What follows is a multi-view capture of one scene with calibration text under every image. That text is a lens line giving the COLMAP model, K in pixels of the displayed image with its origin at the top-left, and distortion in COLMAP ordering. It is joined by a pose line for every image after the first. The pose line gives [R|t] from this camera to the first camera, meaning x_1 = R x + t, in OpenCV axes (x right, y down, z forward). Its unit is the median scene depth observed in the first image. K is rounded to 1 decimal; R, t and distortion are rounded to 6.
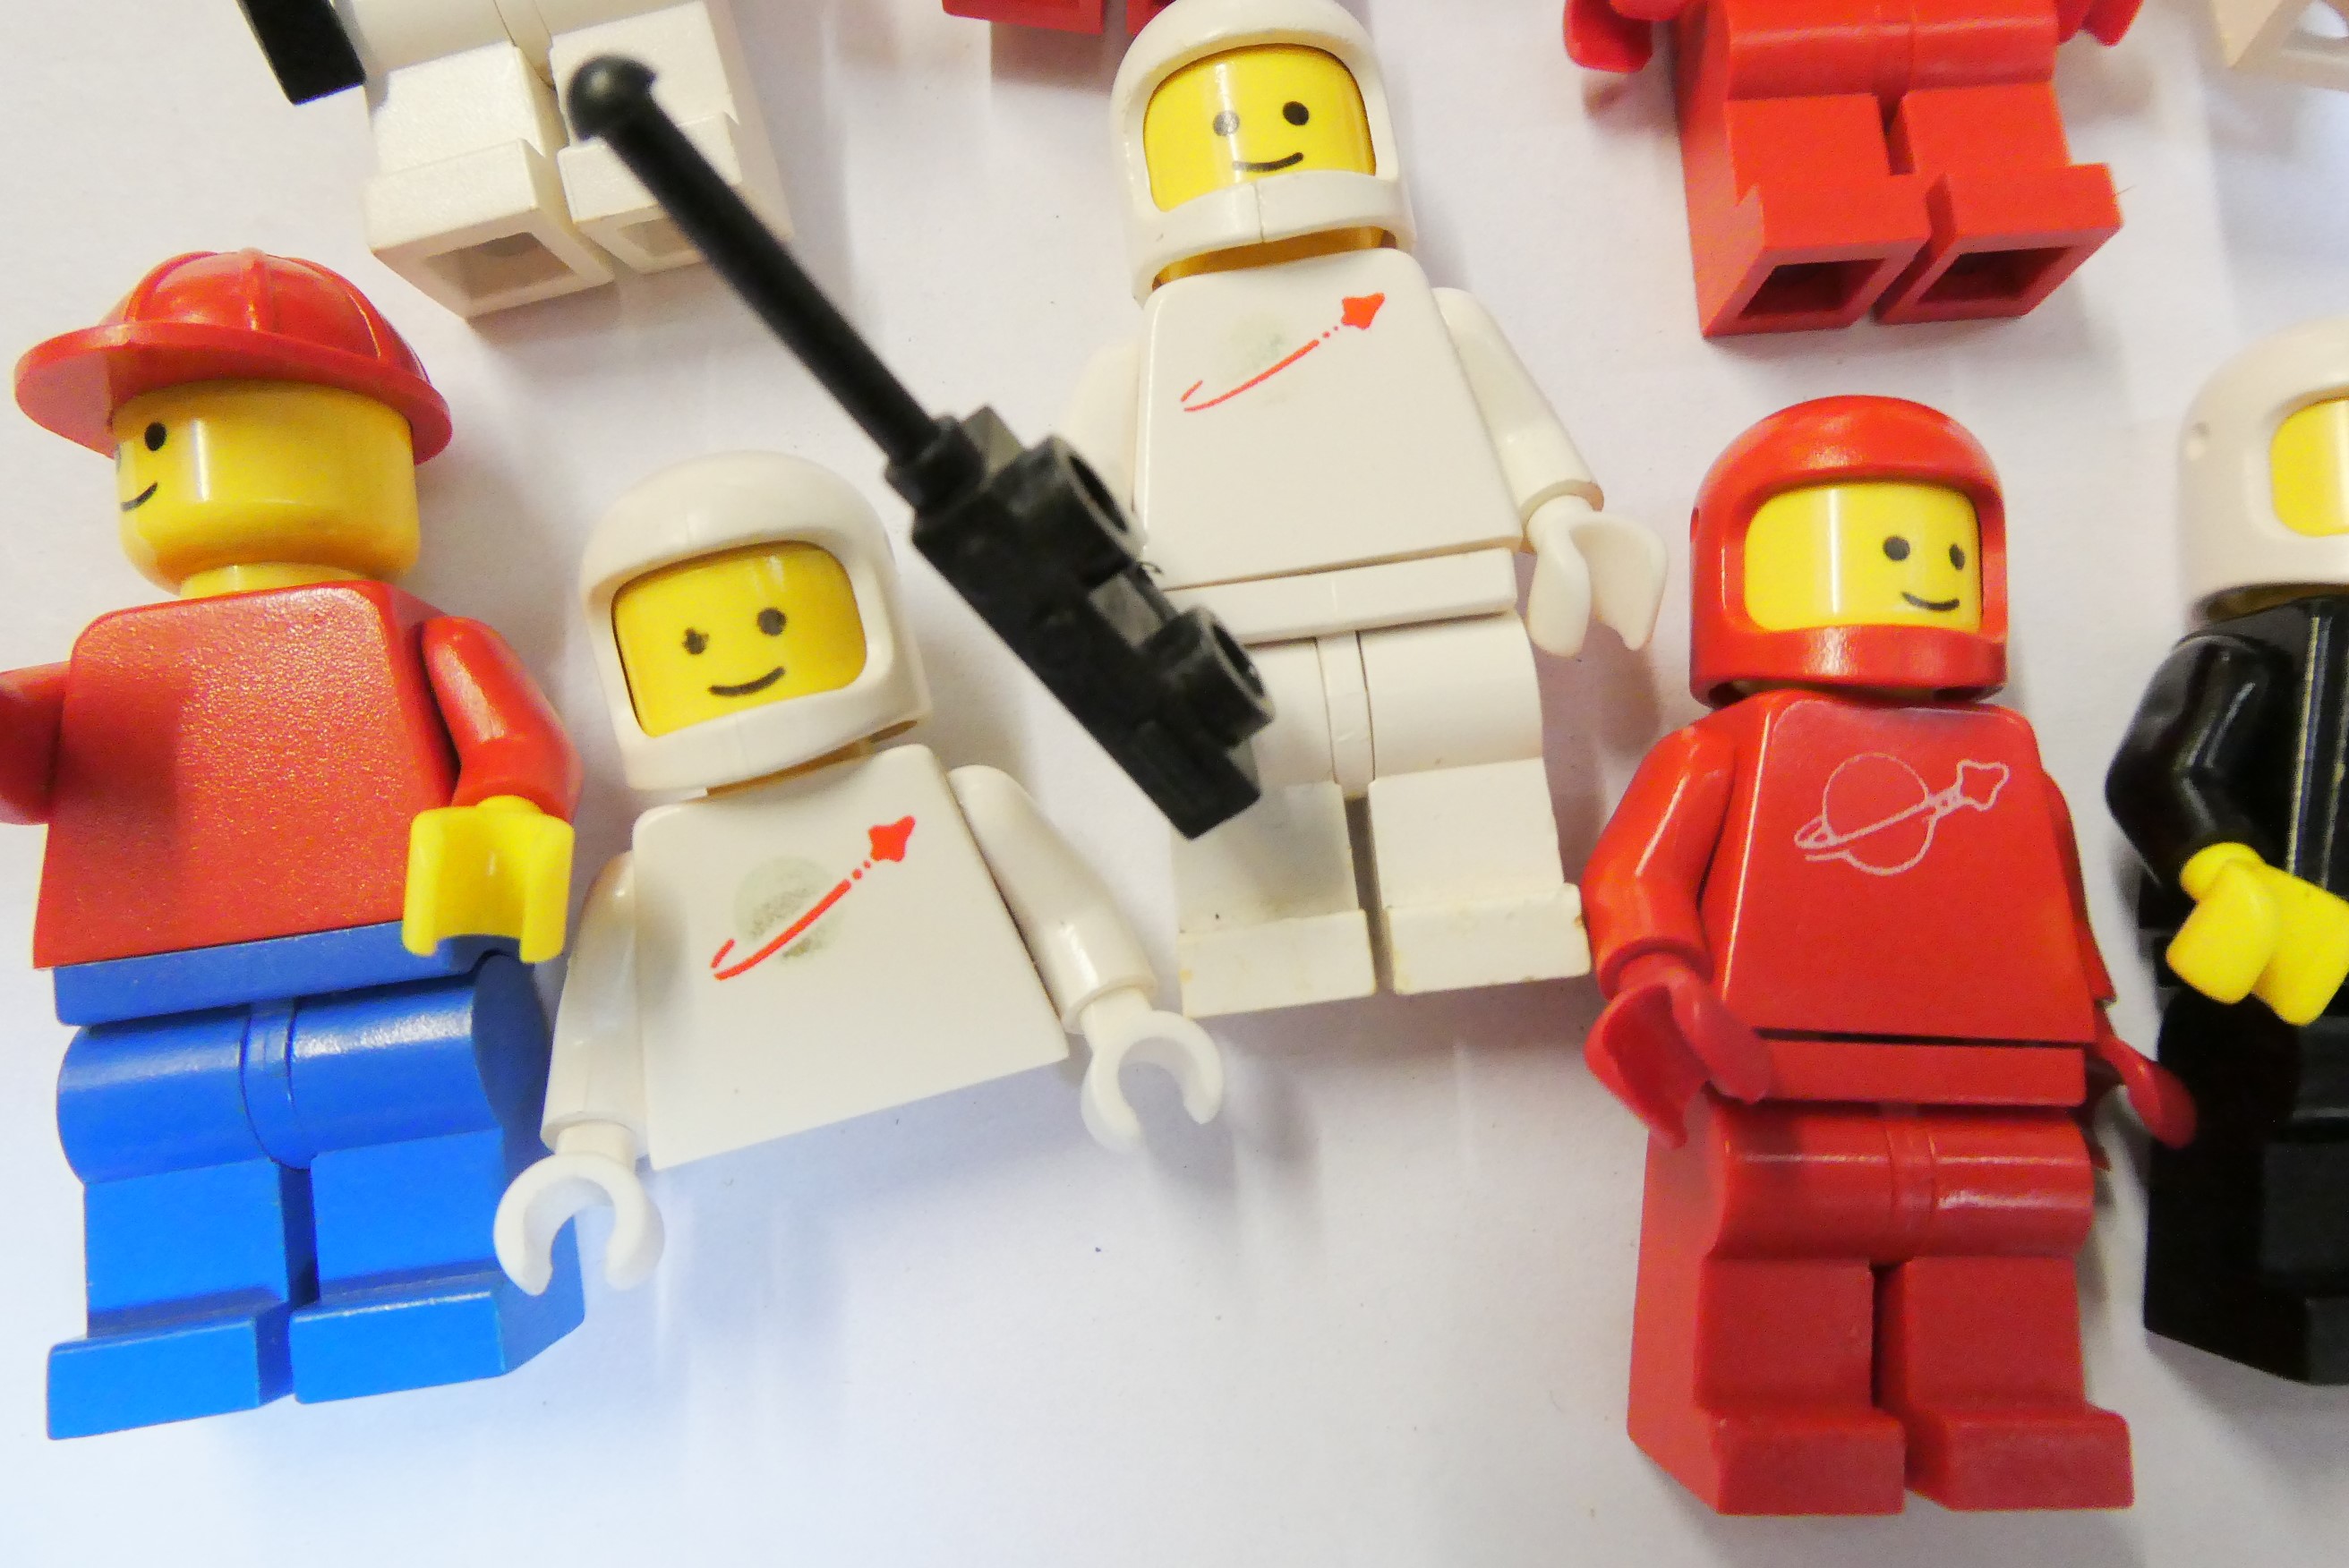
lens RADIAL K [[1663.1, 0, 1174.5], [0, 1663.1, 784.0], [0, 0, 1]] dist [0.065341, -0.061787]
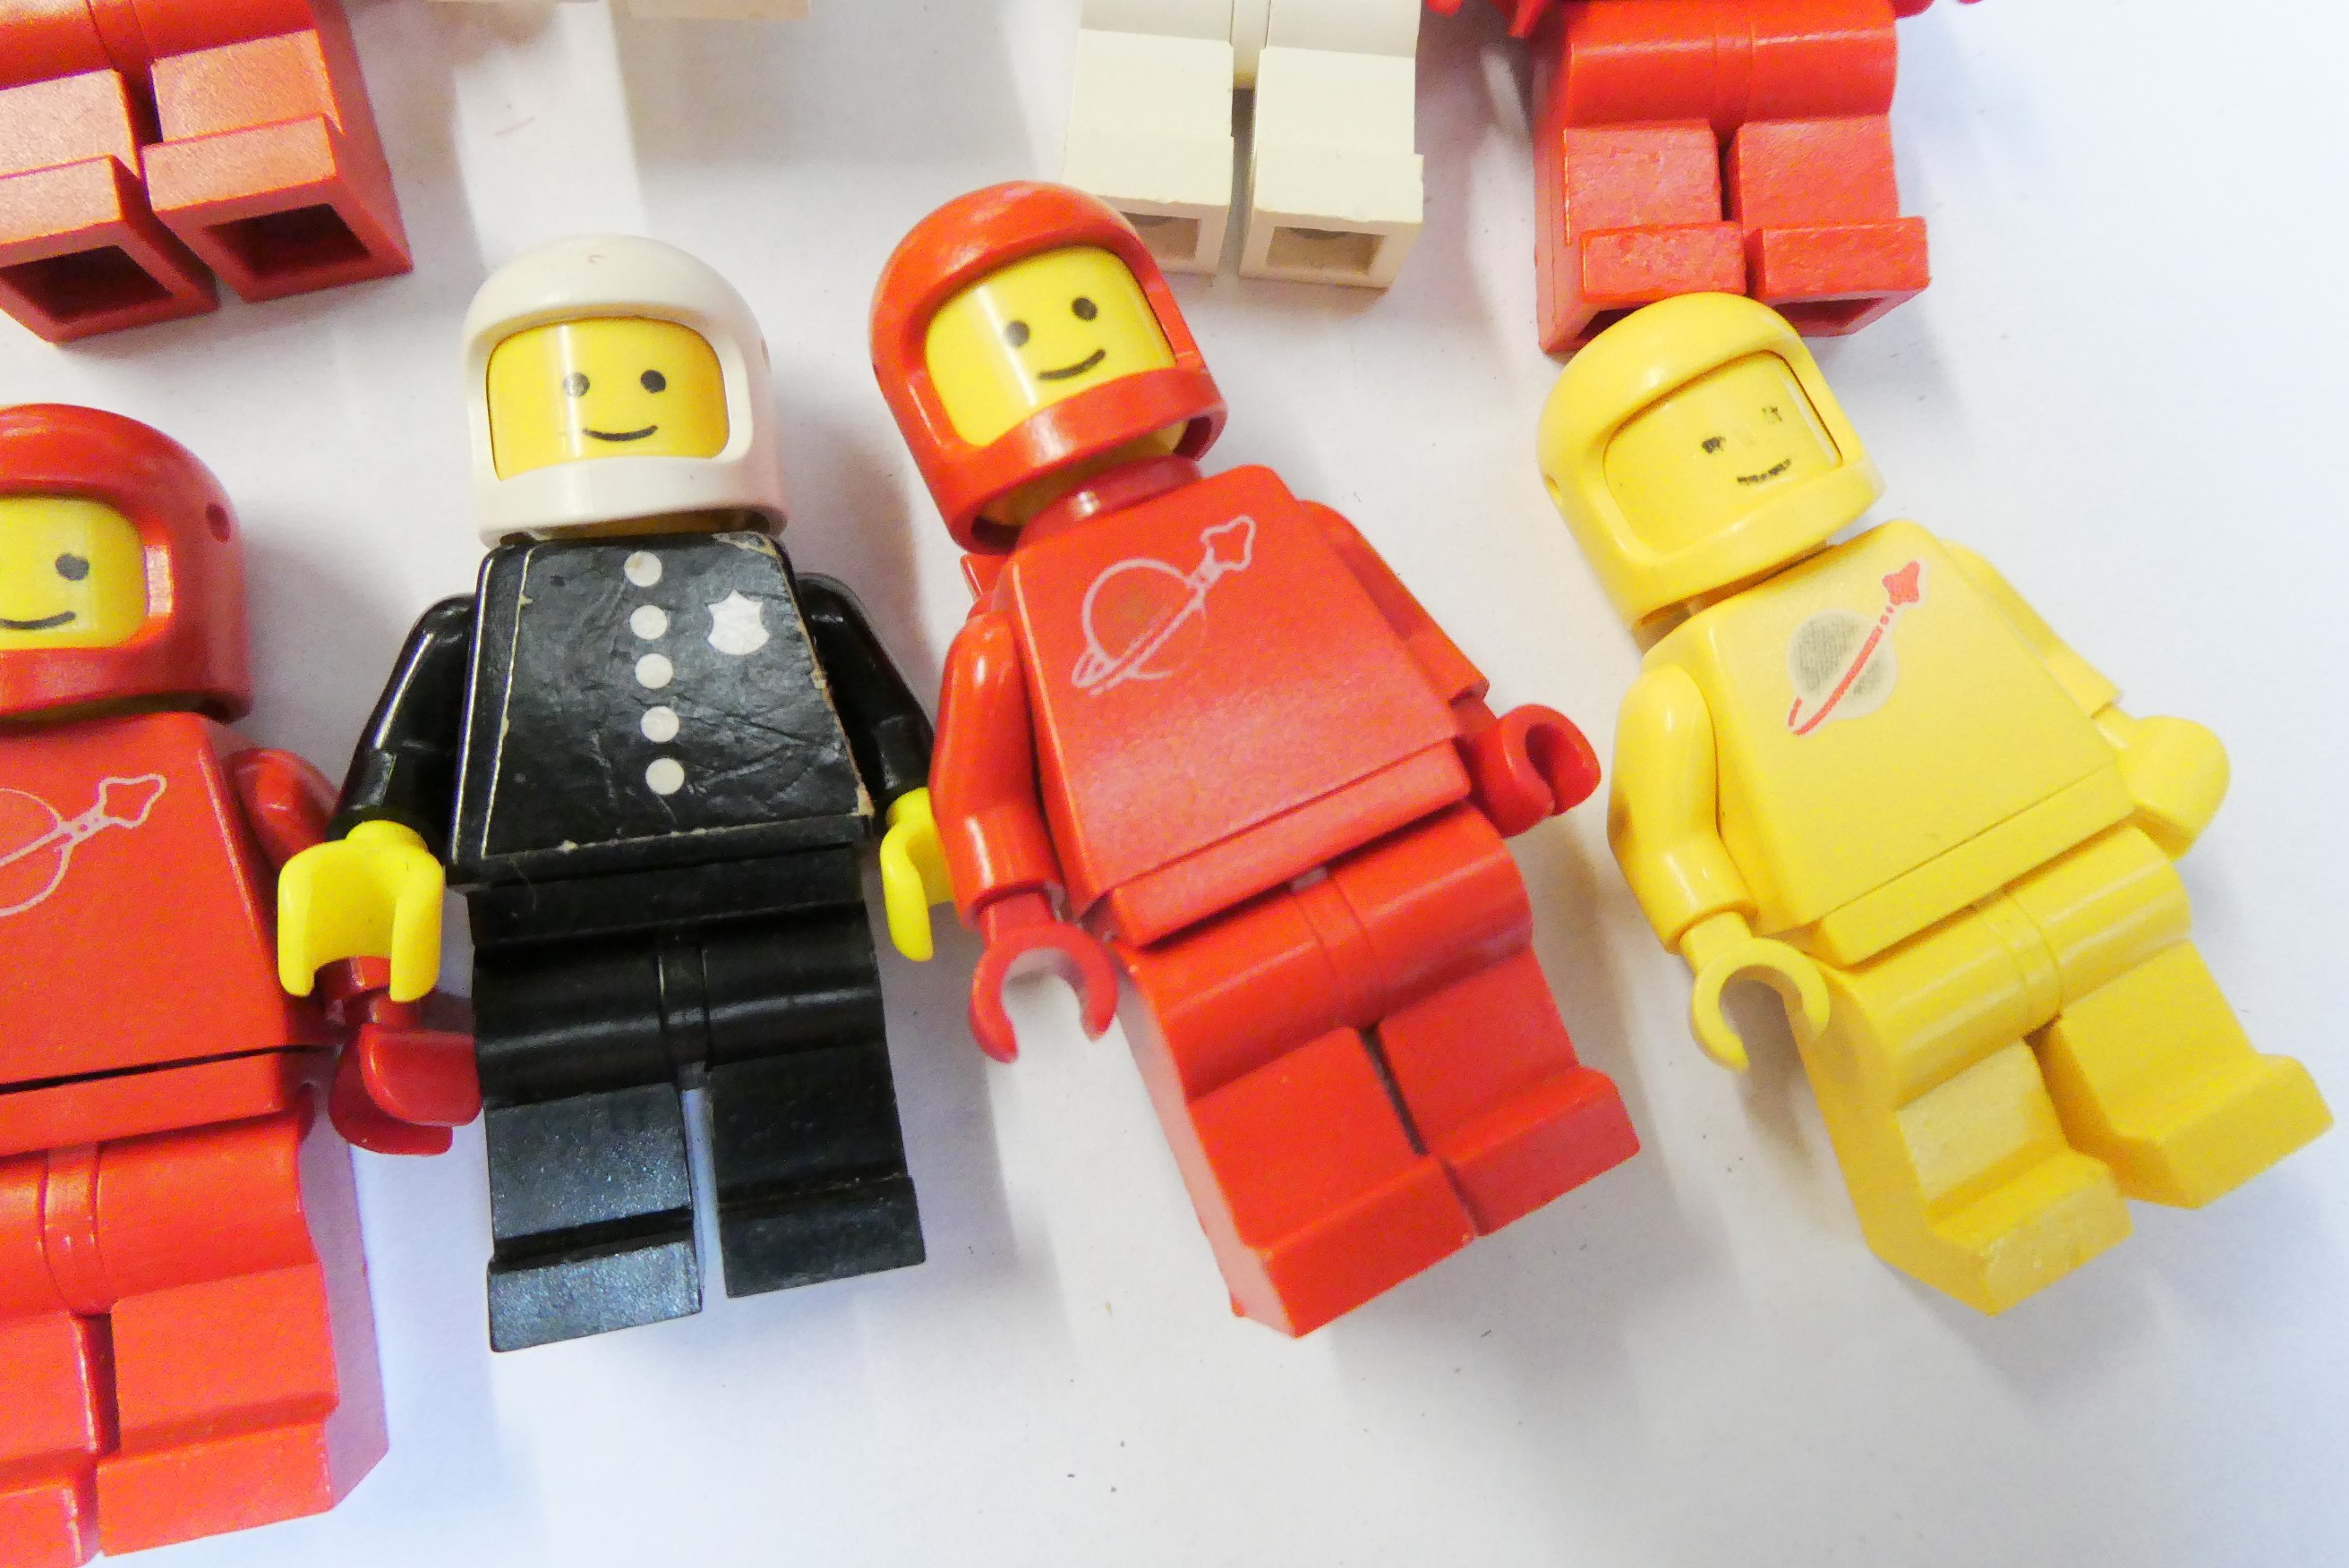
lens RADIAL K [[1685.2, 0, 1174.5], [0, 1685.2, 784.0], [0, 0, 1]] dist [0.048518, 0.000404]
pose [[0.984471, -0.172742, 0.031267, 1.044254], [0.171262, 0.984194, 0.045069, 0.049371], [-0.038558, -0.039014, 0.998494, 0.001307]]
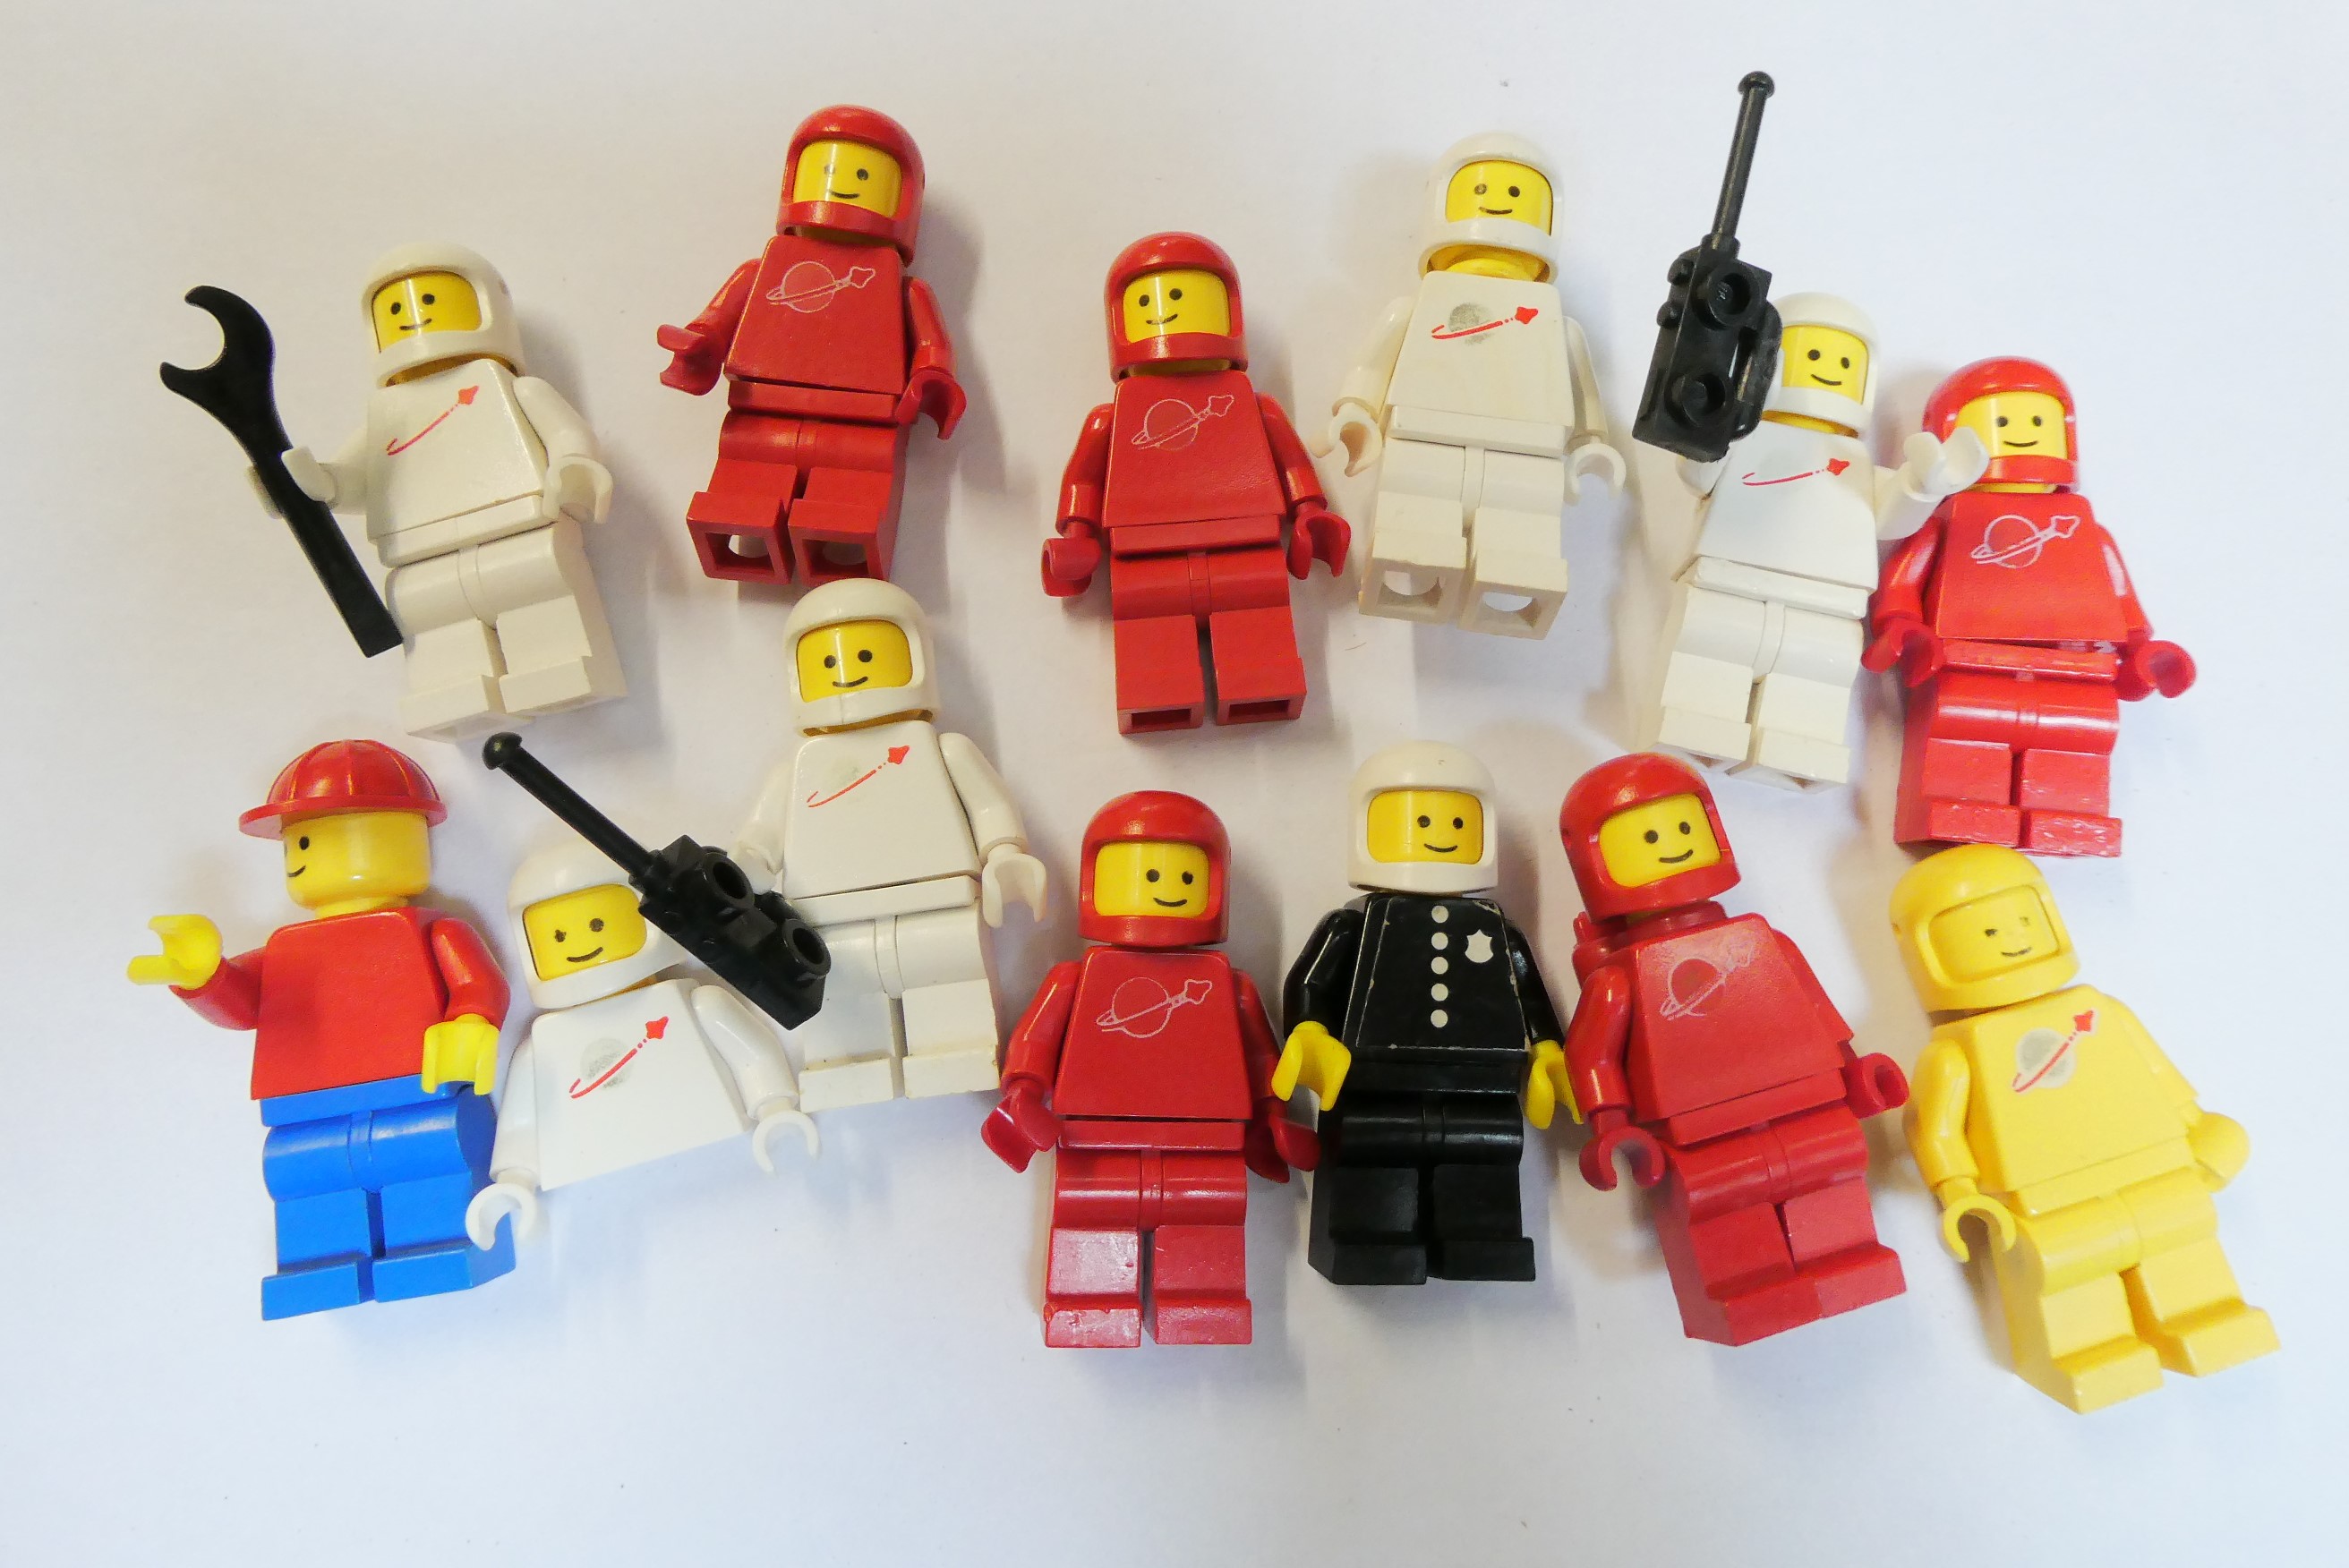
lens RADIAL K [[1685.2, 0, 1174.5], [0, 1685.2, 784.0], [0, 0, 1]] dist [0.048518, 0.000404]
pose [[0.999354, -0.015174, -0.032575, 0.526318], [0.014909, 0.999854, -0.008363, -0.234594], [0.032697, 0.007872, 0.999434, -1.042294]]
